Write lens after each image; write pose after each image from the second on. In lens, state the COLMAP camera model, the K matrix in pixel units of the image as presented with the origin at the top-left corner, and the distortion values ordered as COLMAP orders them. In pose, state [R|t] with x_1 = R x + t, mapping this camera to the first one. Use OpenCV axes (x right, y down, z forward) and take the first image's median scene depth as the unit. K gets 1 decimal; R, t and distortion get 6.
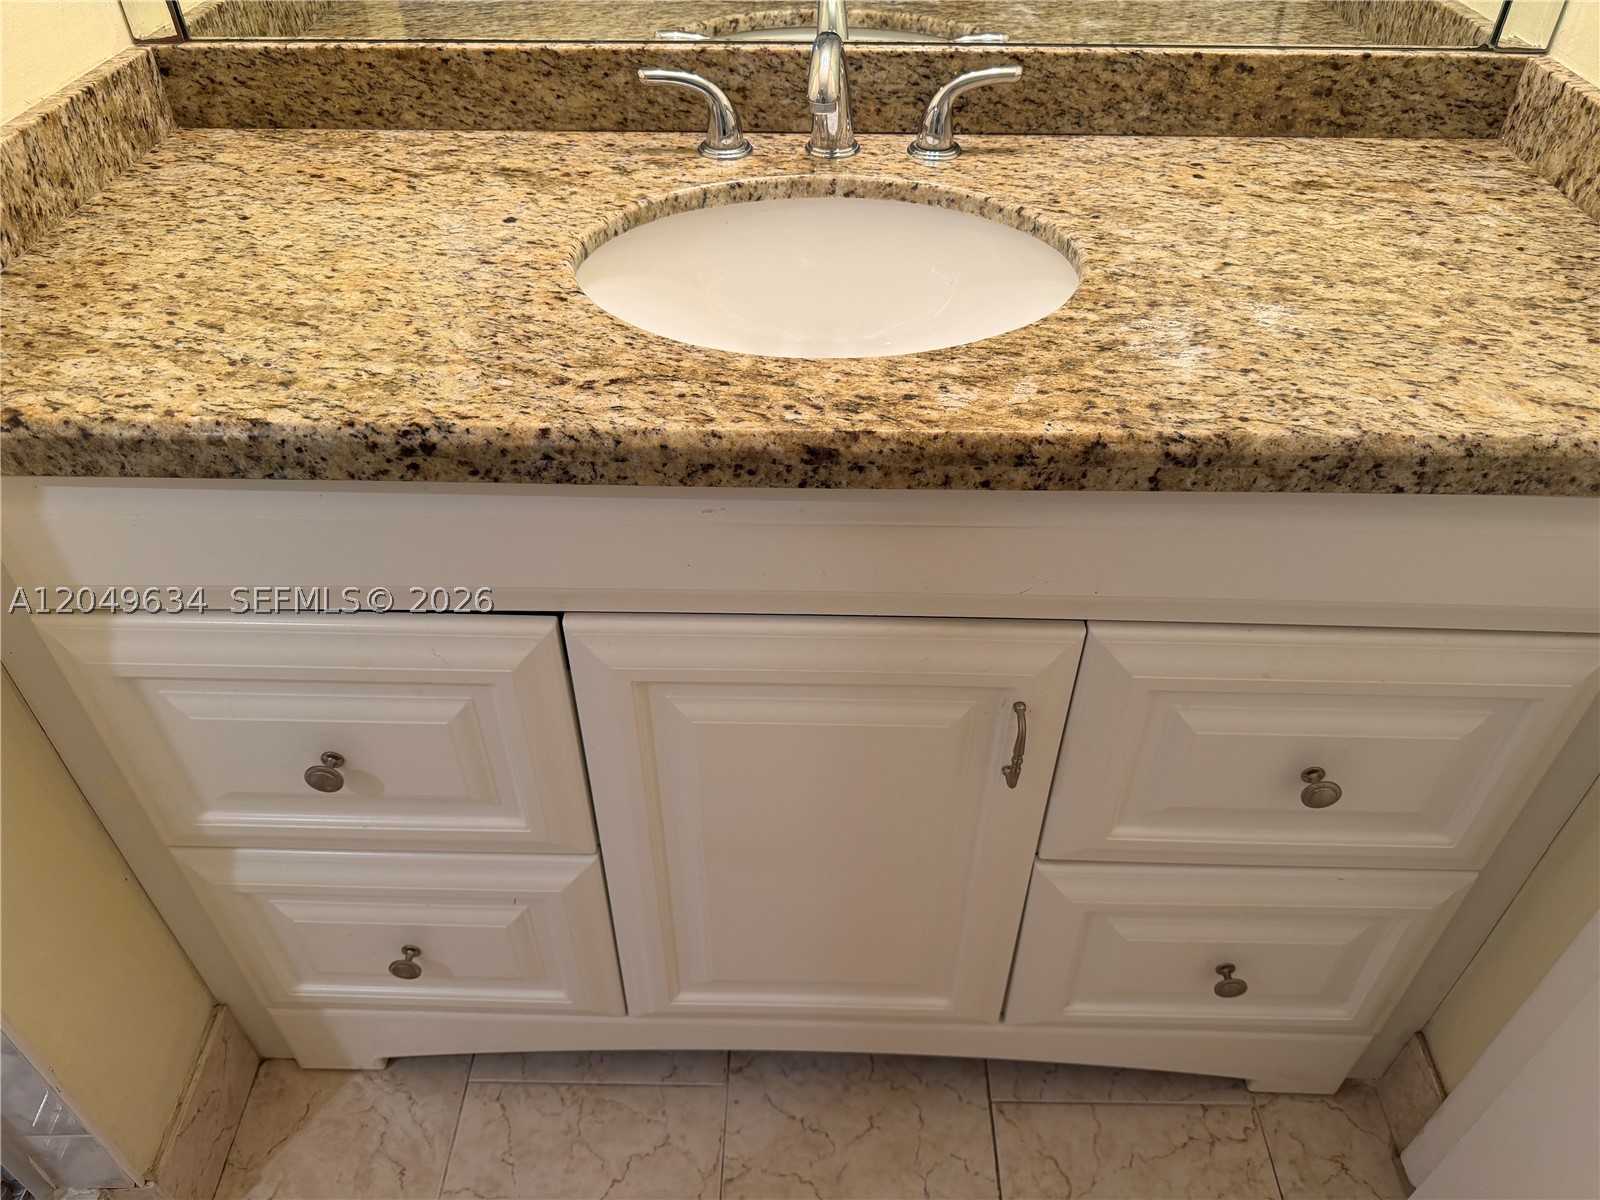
lens RADIAL K [[1116.2, 0, 802.4], [0, 1116.2, 607.9], [0, 0, 1]] dist [0.065567, -0.083434]
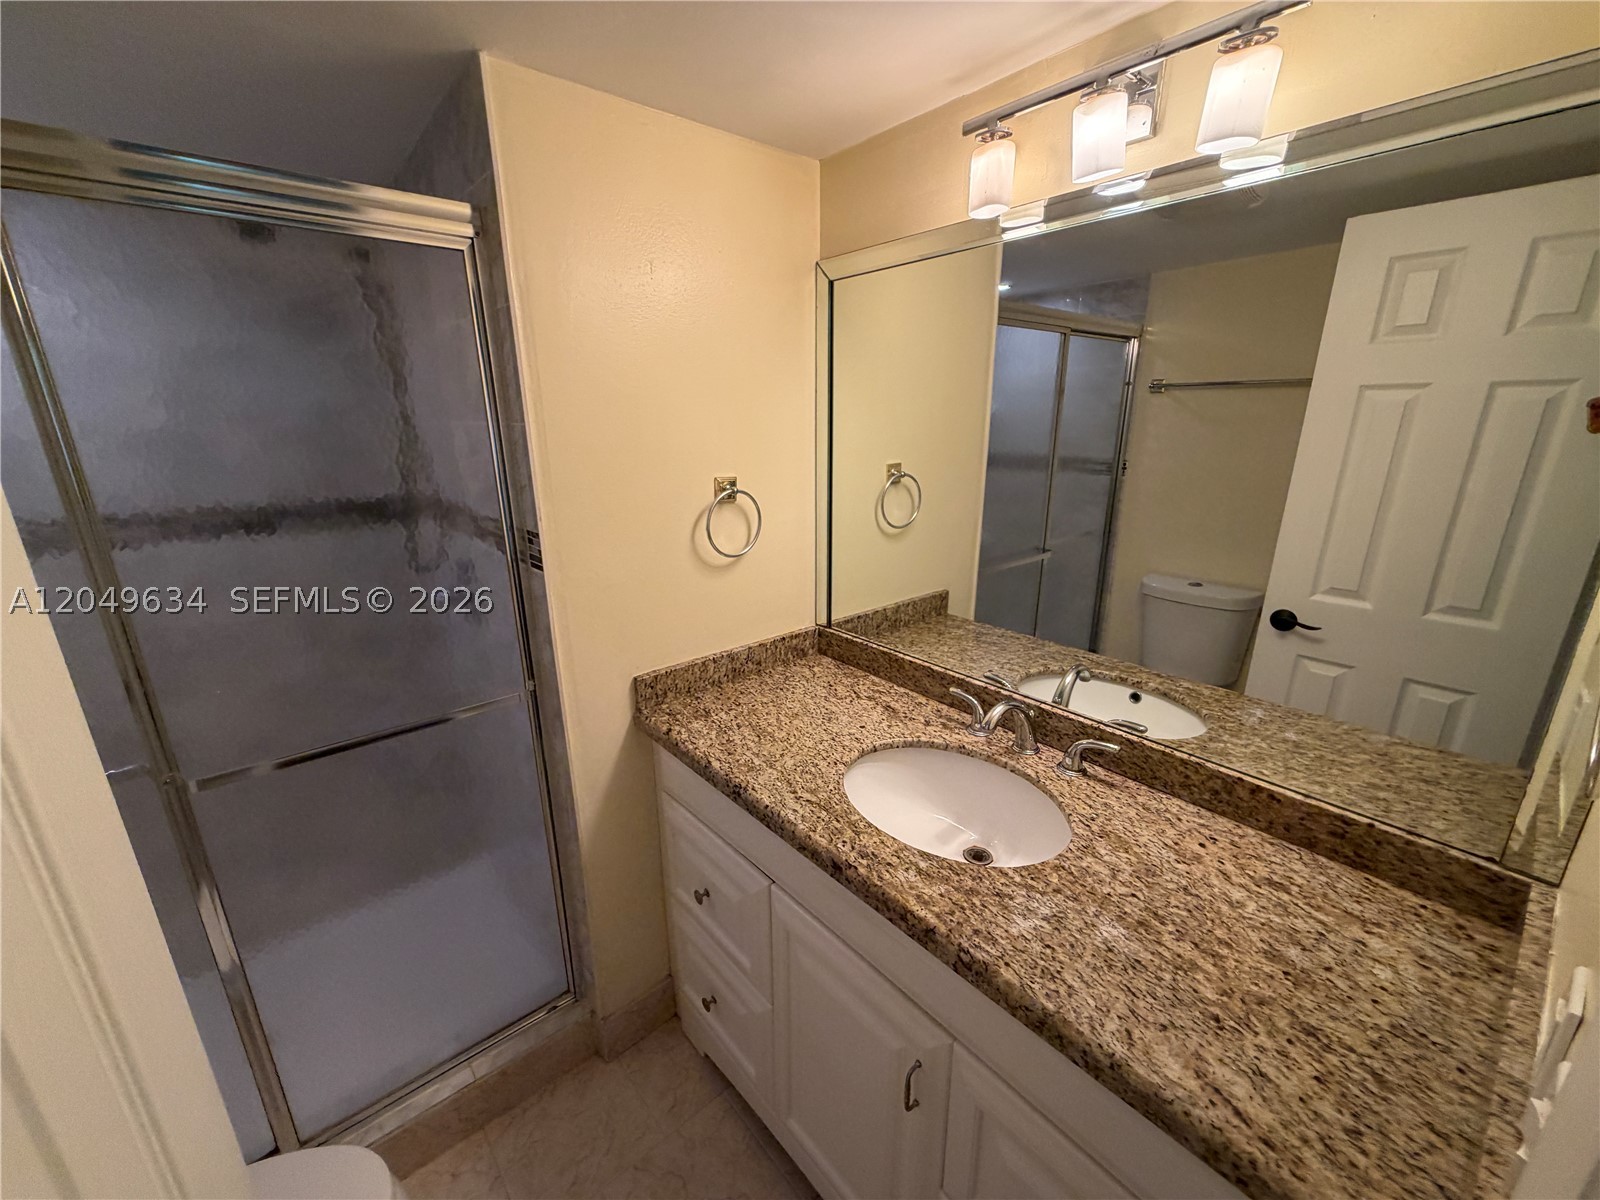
lens RADIAL K [[637.4, 0, 793.2], [0, 637.4, 614.1], [0, 0, 1]] dist [0.000175, -0.000280]
pose [[0.658935, 0.215309, -0.720726, 0.678812], [-0.487873, 0.851620, -0.191633, -0.244913], [0.572524, 0.477897, 0.666206, -0.149238]]
